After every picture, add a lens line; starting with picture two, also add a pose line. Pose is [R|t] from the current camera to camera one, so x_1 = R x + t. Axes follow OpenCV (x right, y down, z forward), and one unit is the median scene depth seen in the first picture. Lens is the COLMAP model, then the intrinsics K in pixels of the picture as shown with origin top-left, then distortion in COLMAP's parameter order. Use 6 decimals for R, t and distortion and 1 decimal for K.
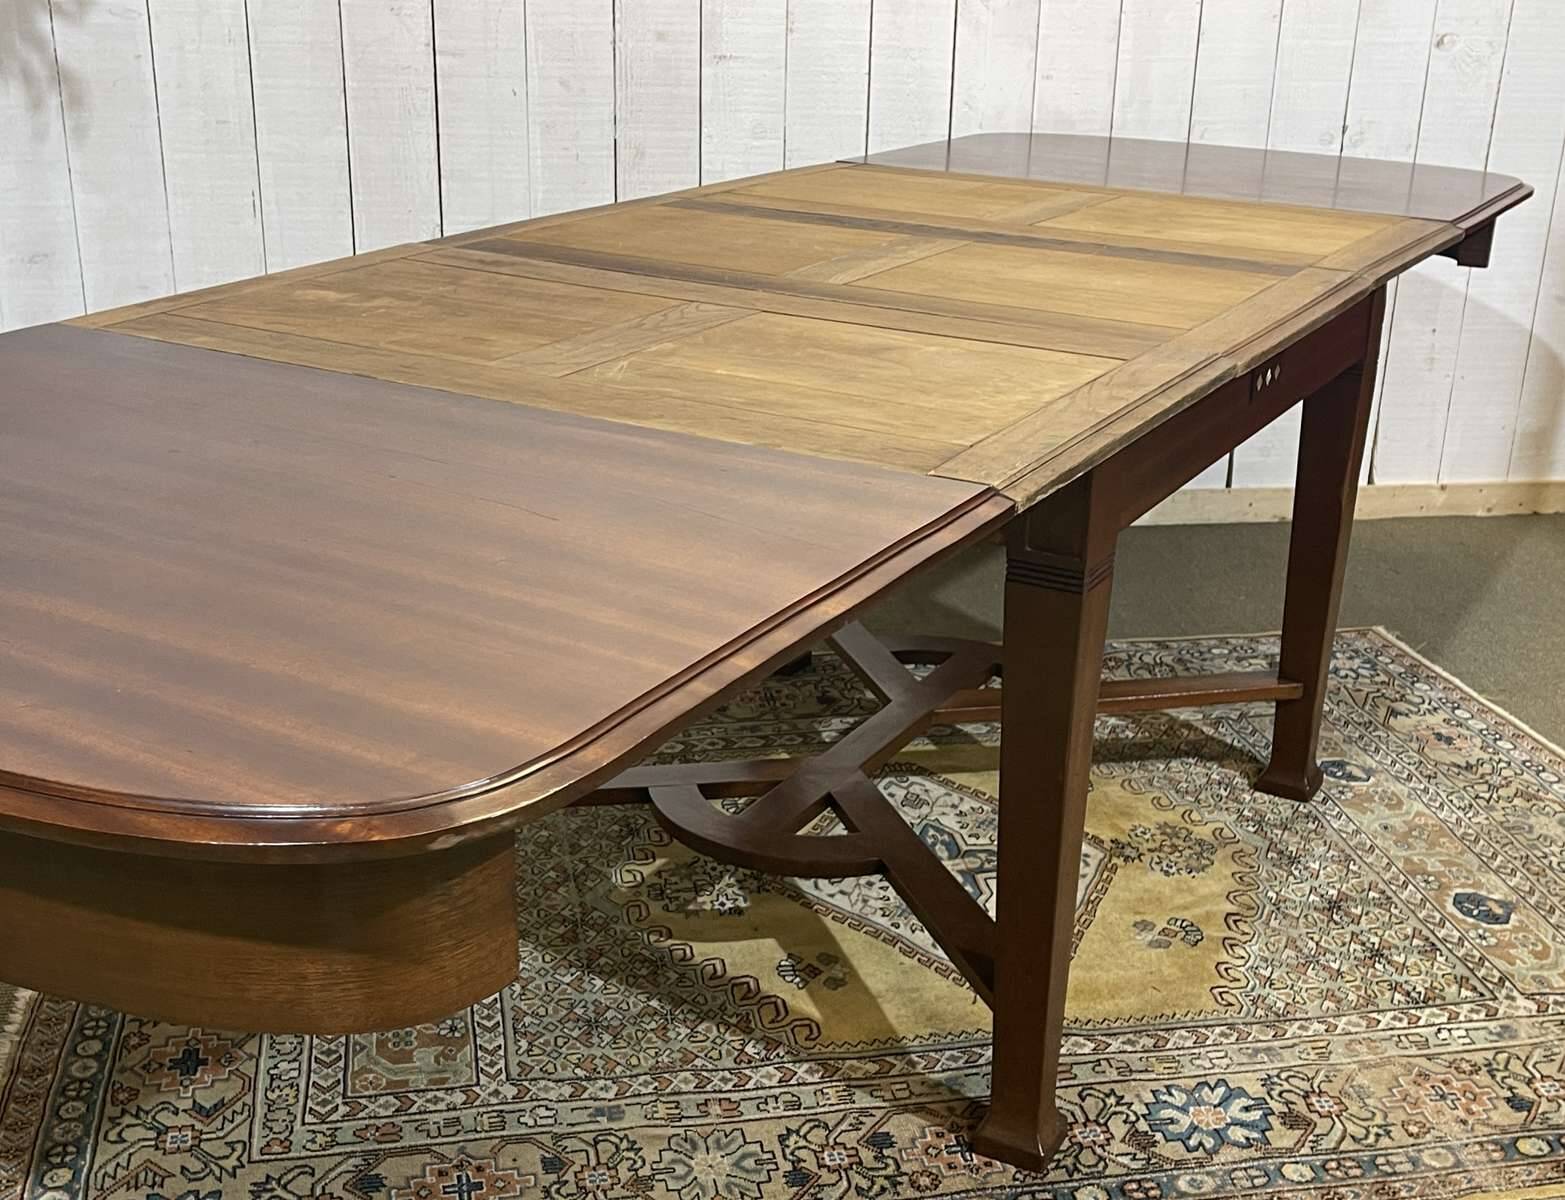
lens RADIAL K [[1882.8, 0, 804.5], [0, 1882.8, 623.9], [0, 0, 1]] dist [0.028946, 0.000000]
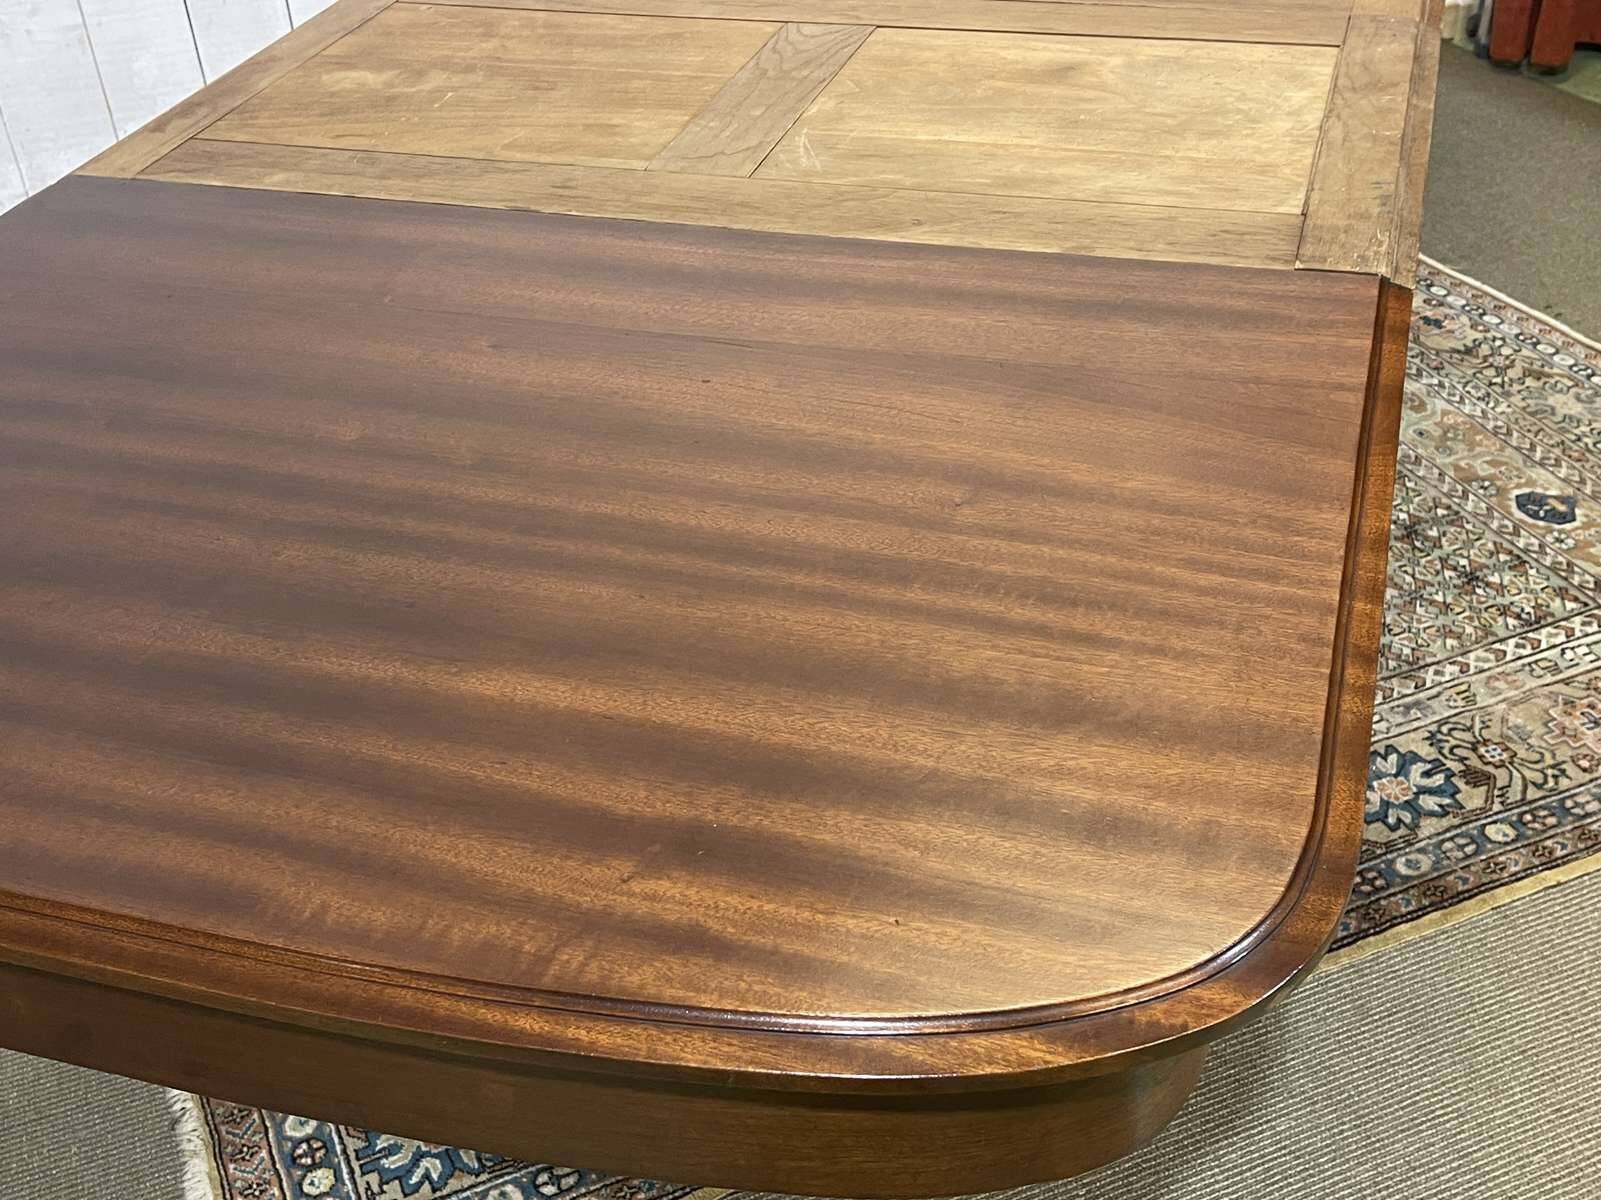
lens RADIAL K [[1805.0, 0, 790.7], [0, 1805.0, 618.4], [0, 0, 1]] dist [0.033439, 0.000000]
pose [[0.976254, -0.177613, 0.124021, -0.185951], [0.141815, 0.956777, 0.253903, -0.107646], [-0.163757, -0.230286, 0.959245, 0.127552]]
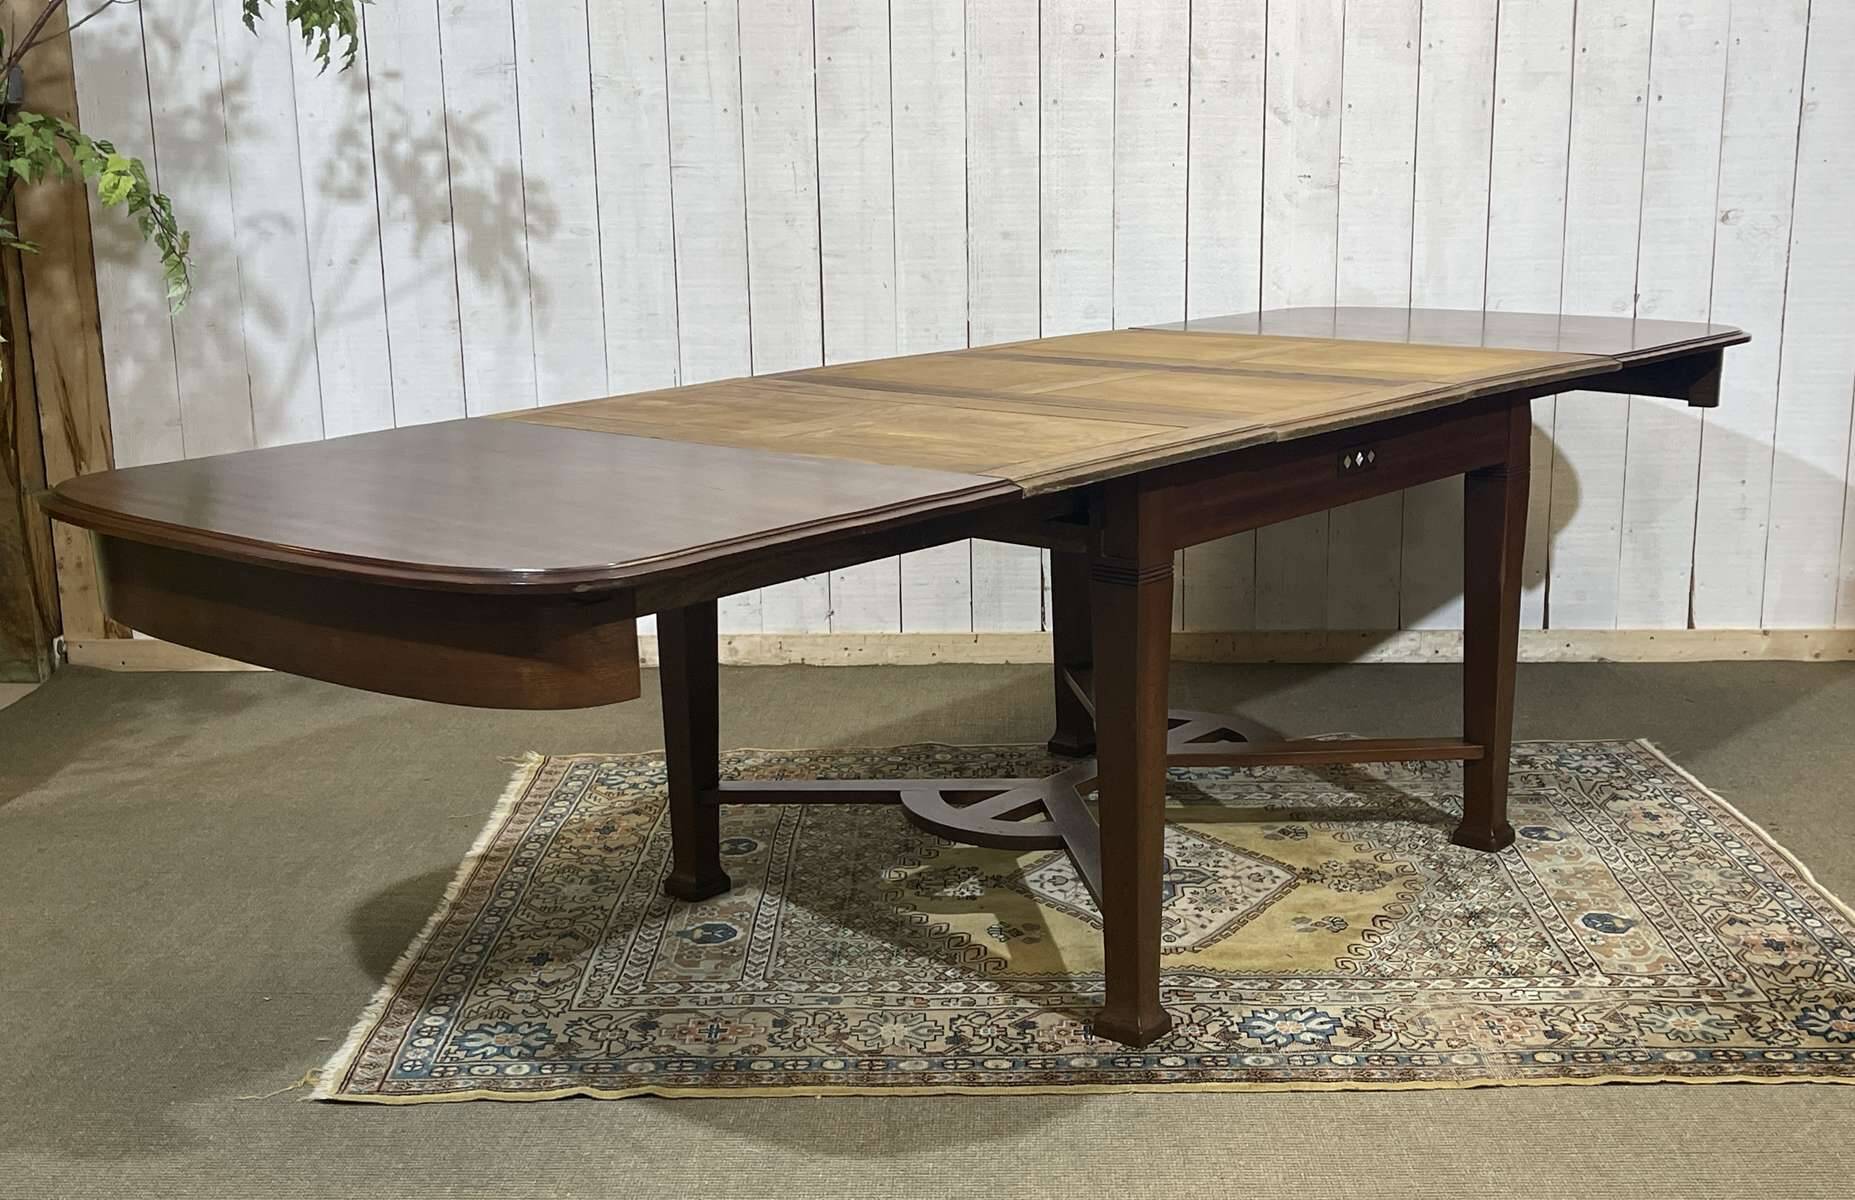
lens RADIAL K [[2133.4, 0, 924.0], [0, 2133.4, 616.9], [0, 0, 1]] dist [0.031849, 0.000000]
pose [[0.976116, 0.004994, -0.217192, 0.256013], [-0.035634, 0.989876, -0.137389, 0.175248], [0.214307, 0.141847, 0.966412, -0.428092]]
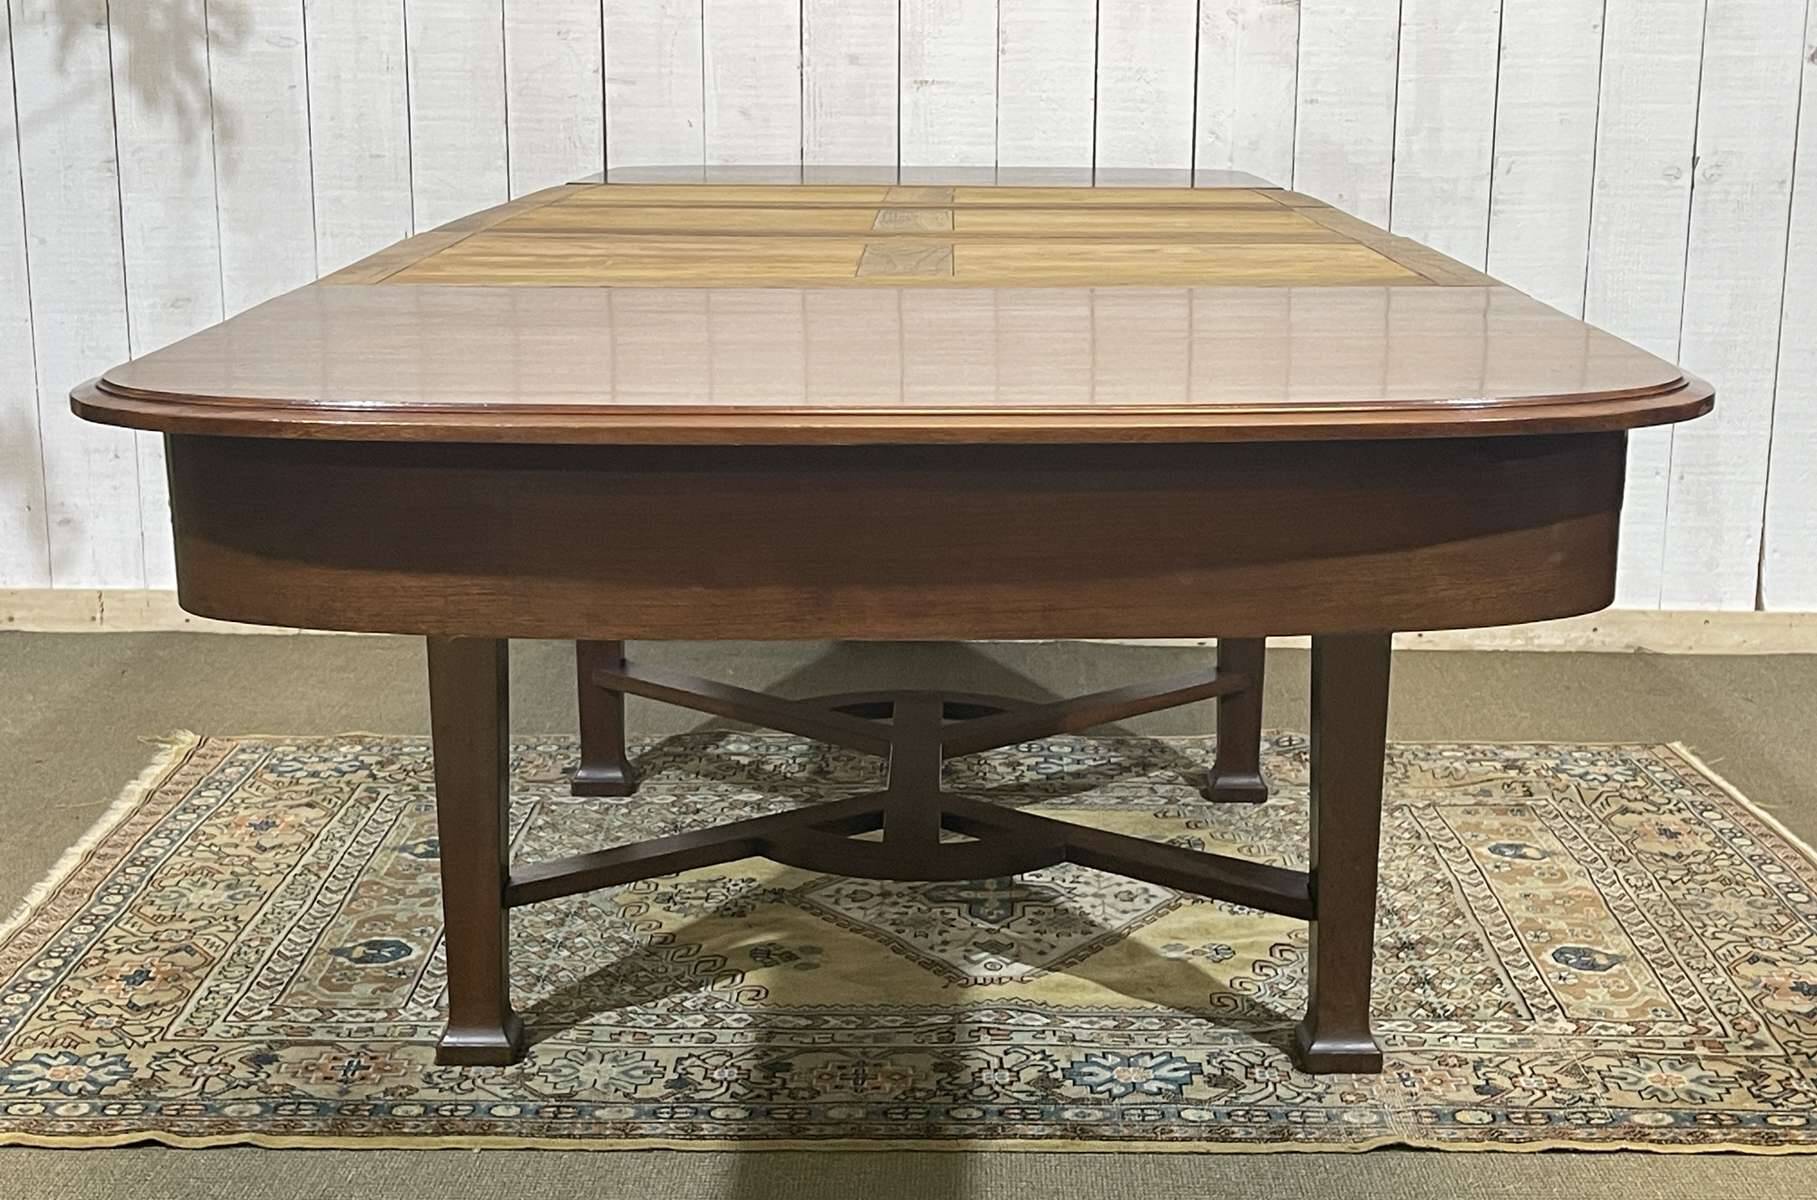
lens RADIAL K [[2766.6, 0, 891.3], [0, 2766.6, 718.5], [0, 0, 1]] dist [0.064677, 0.000000]
pose [[0.977629, 0.028817, -0.208354, 0.339945], [-0.054946, 0.991164, -0.120728, 0.232669], [0.203034, 0.129475, 0.970574, -0.338989]]
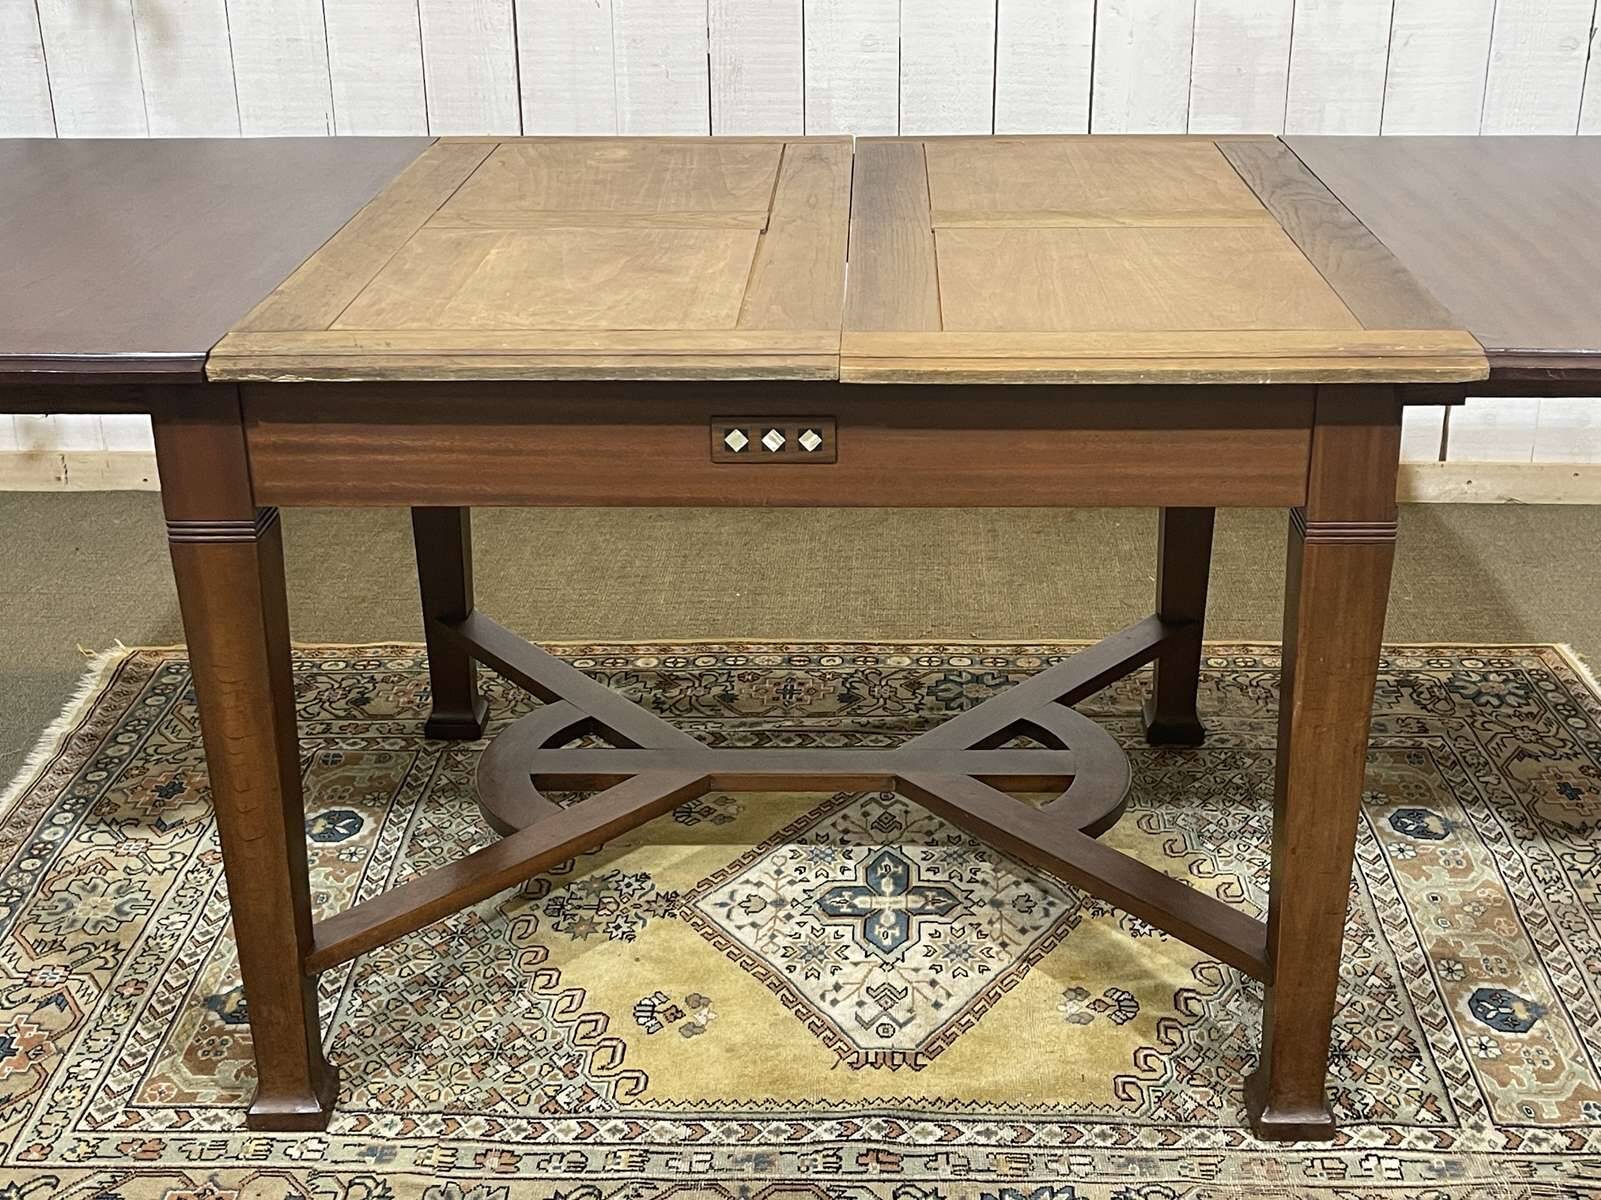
lens RADIAL K [[2079.7, 0, 805.5], [0, 2079.7, 619.3], [0, 0, 1]] dist [0.029404, 0.000000]
pose [[0.974064, 0.054182, -0.219688, 0.276728], [-0.046260, 0.998086, 0.041047, -0.047777], [0.221491, -0.029820, 0.974706, 0.051830]]
